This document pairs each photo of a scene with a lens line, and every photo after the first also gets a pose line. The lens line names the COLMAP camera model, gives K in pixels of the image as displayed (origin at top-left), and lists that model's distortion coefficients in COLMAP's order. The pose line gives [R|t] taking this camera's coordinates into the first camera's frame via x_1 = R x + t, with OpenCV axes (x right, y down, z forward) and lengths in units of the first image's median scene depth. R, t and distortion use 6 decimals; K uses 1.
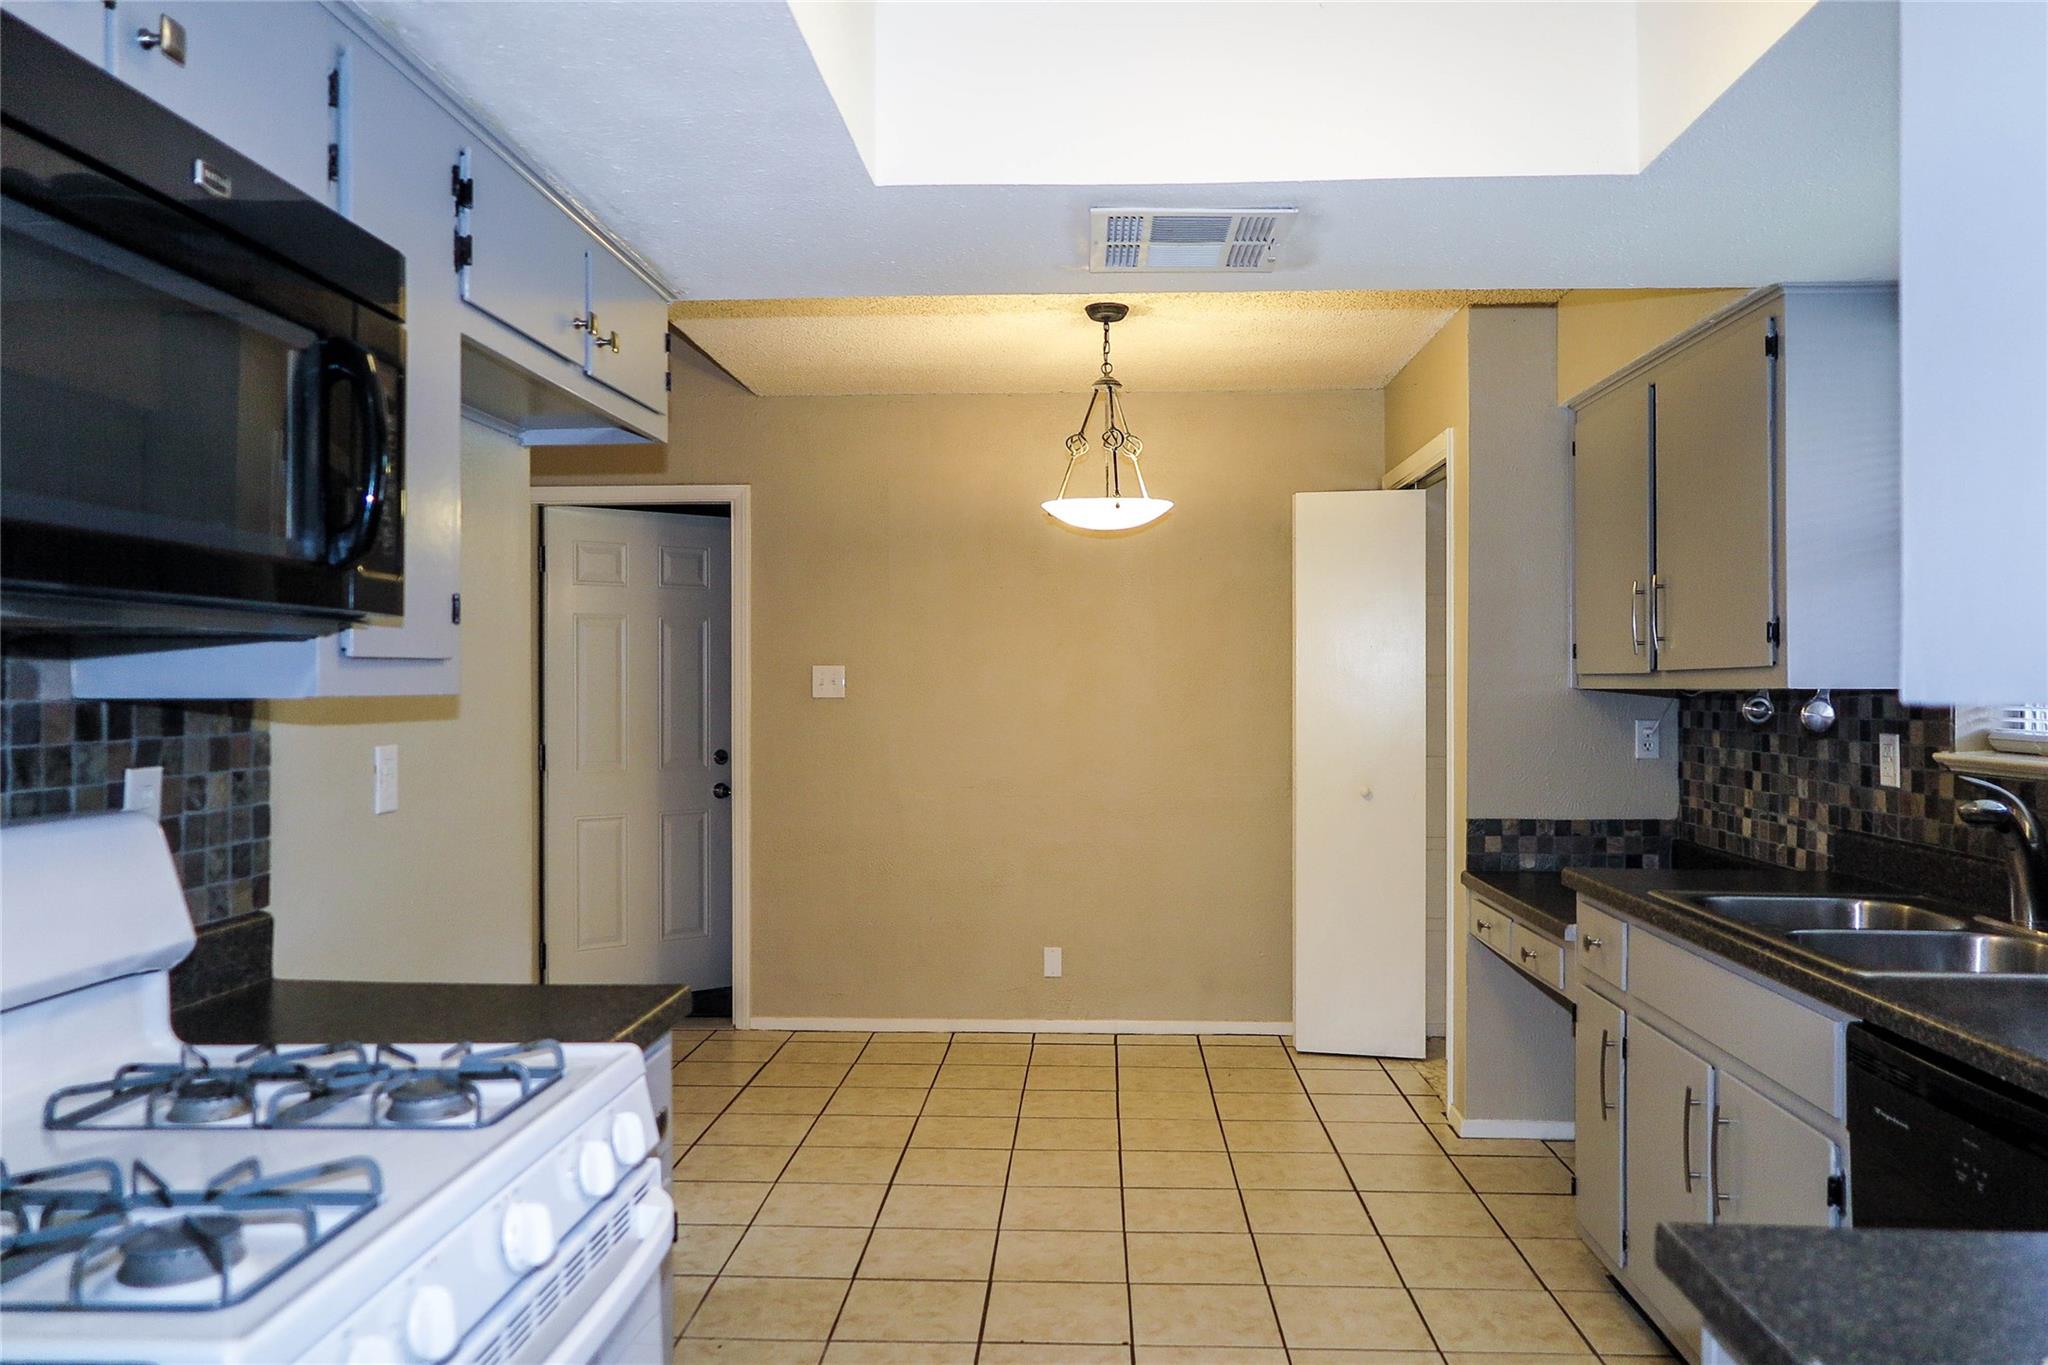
lens RADIAL K [[1416.3, 0, 1024.0], [0, 1416.3, 682.5], [0, 0, 1]] dist [-0.012123, 0.021634]
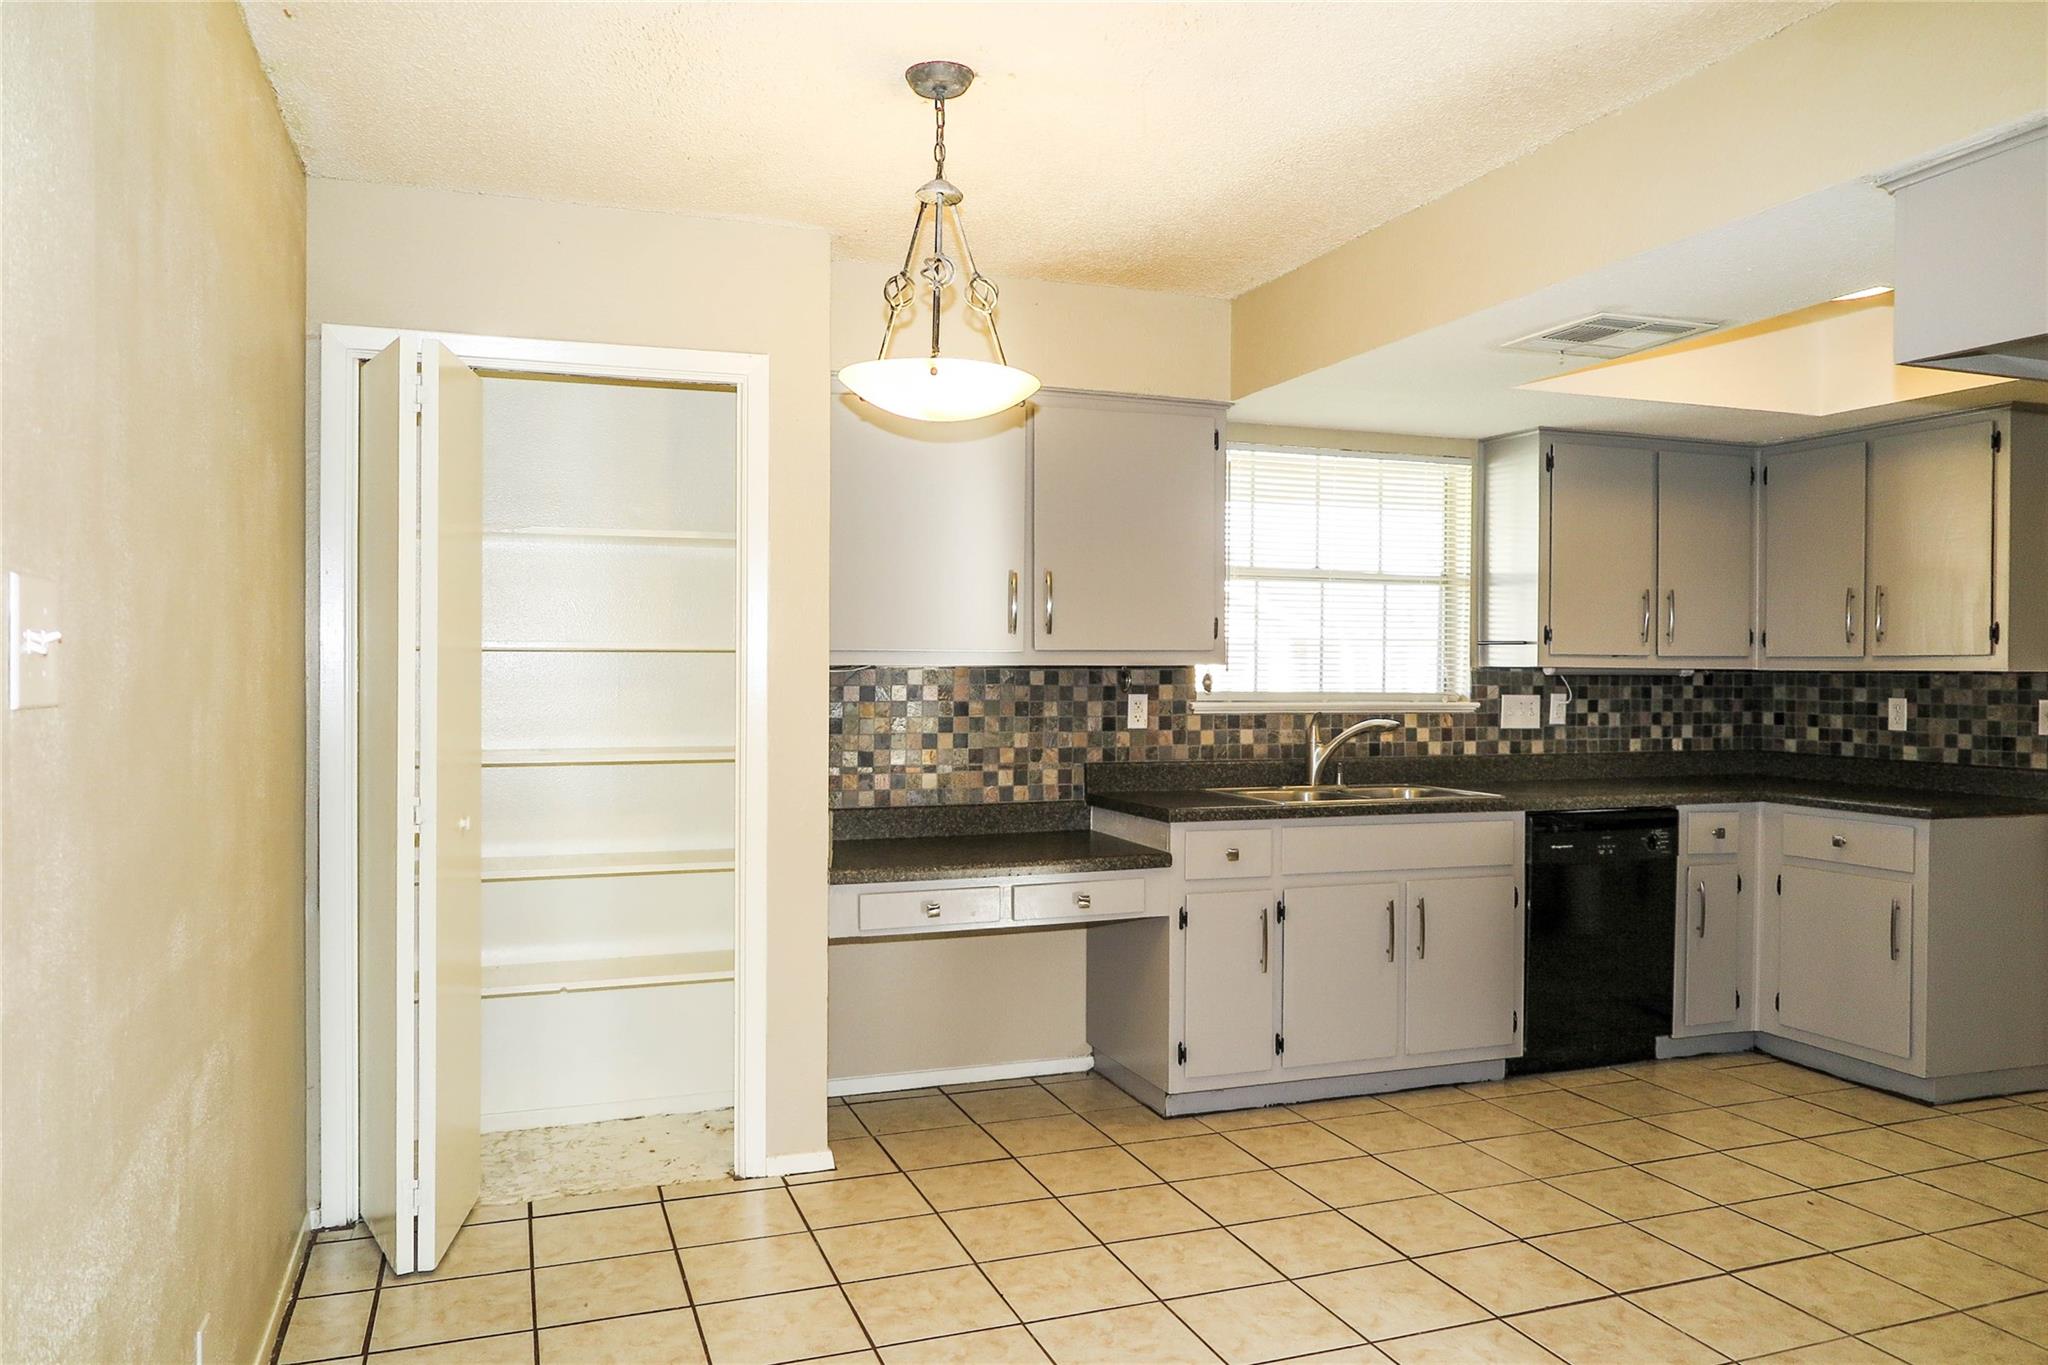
lens RADIAL K [[1416.3, 0, 1024.0], [0, 1416.3, 682.5], [0, 0, 1]] dist [-0.012123, 0.021634]
pose [[-0.360556, -0.015466, 0.932609, -0.762177], [-0.001817, 0.999872, 0.015879, -0.000803], [-0.932736, 0.004031, -0.360538, 1.623823]]
